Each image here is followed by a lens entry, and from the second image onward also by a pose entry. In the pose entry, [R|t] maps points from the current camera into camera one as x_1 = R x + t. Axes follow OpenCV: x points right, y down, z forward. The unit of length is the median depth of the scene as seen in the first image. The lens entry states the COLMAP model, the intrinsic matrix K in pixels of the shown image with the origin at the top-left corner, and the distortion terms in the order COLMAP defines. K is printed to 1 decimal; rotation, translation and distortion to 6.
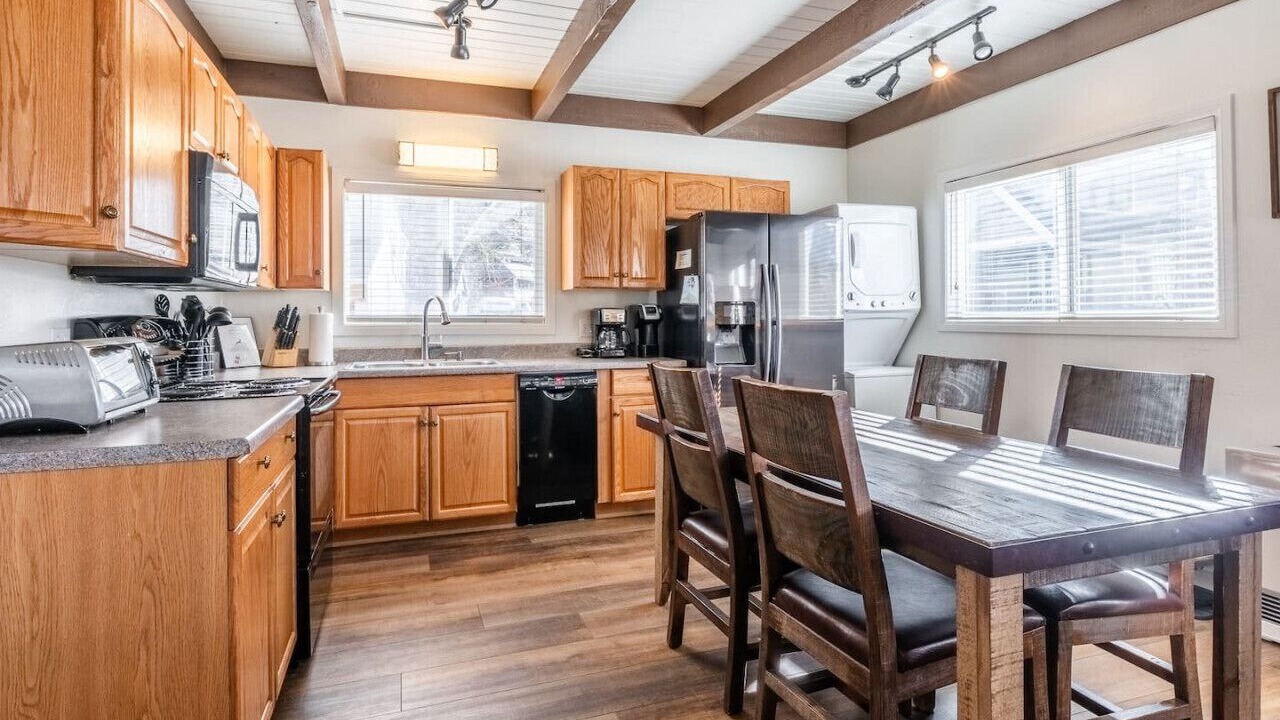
lens RADIAL K [[694.1, 0, 631.1], [0, 694.1, 330.7], [0, 0, 1]] dist [-0.002647, -0.000660]
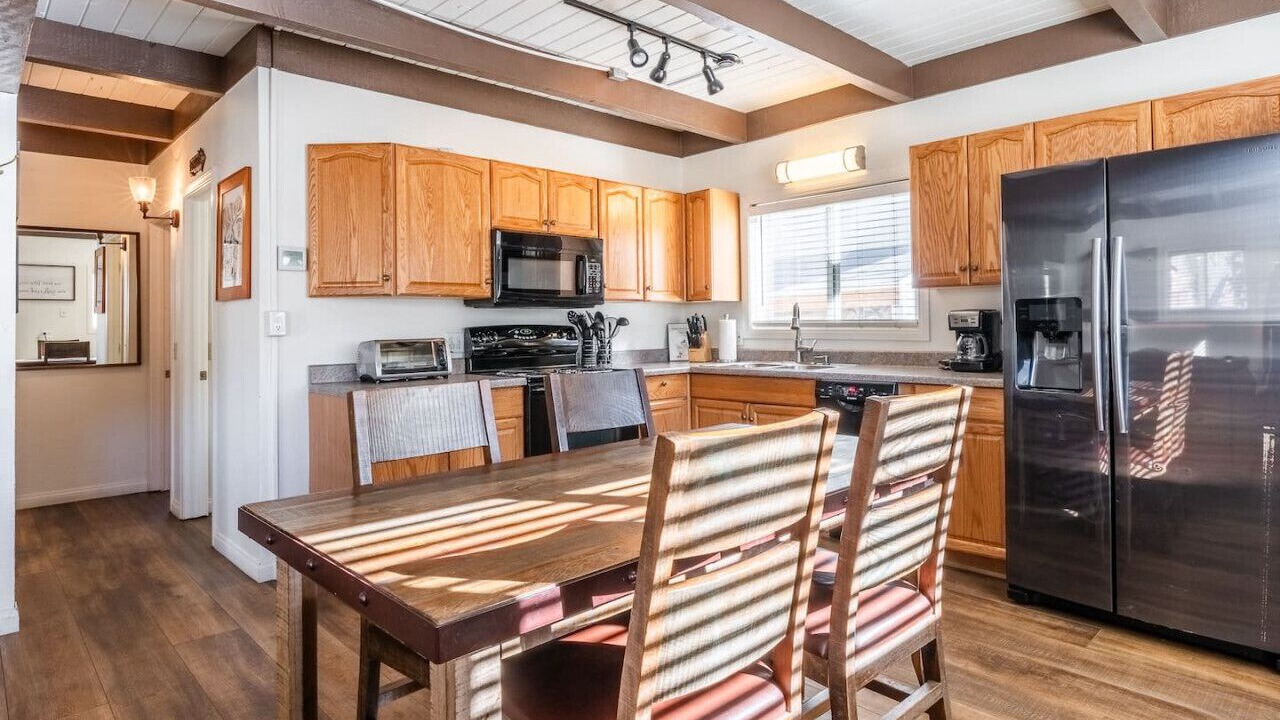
lens RADIAL K [[694.1, 0, 631.1], [0, 694.1, 330.7], [0, 0, 1]] dist [-0.002647, -0.000660]
pose [[0.412746, 0.006569, -0.910823, 0.625903], [-0.003877, 0.999978, 0.005454, -0.012614], [0.910838, 0.001280, 0.412762, 0.358229]]
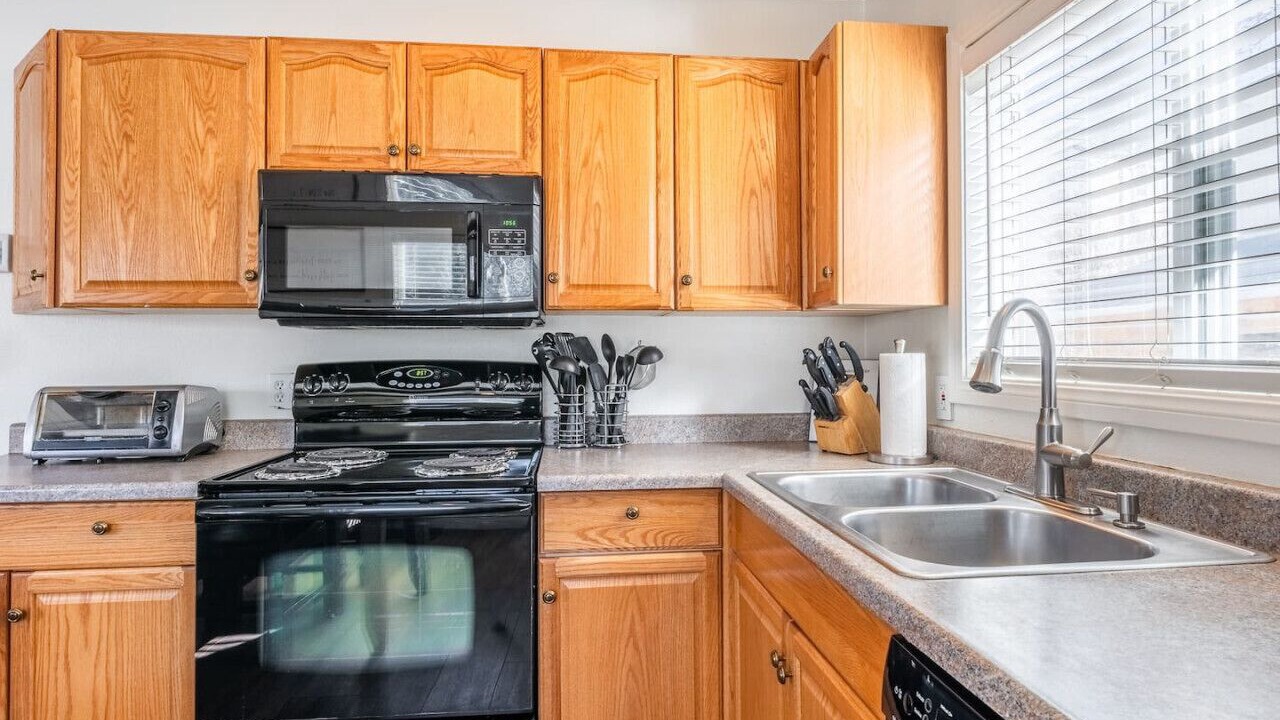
lens RADIAL K [[703.1, 0, 640.0], [0, 703.1, 360.0], [0, 0, 1]] dist [-0.004551, -0.000785]
pose [[-0.217909, 0.011336, -0.975903, 0.070335], [-0.012256, 0.999822, 0.014350, -0.026799], [0.975892, 0.015088, -0.217731, 0.974084]]
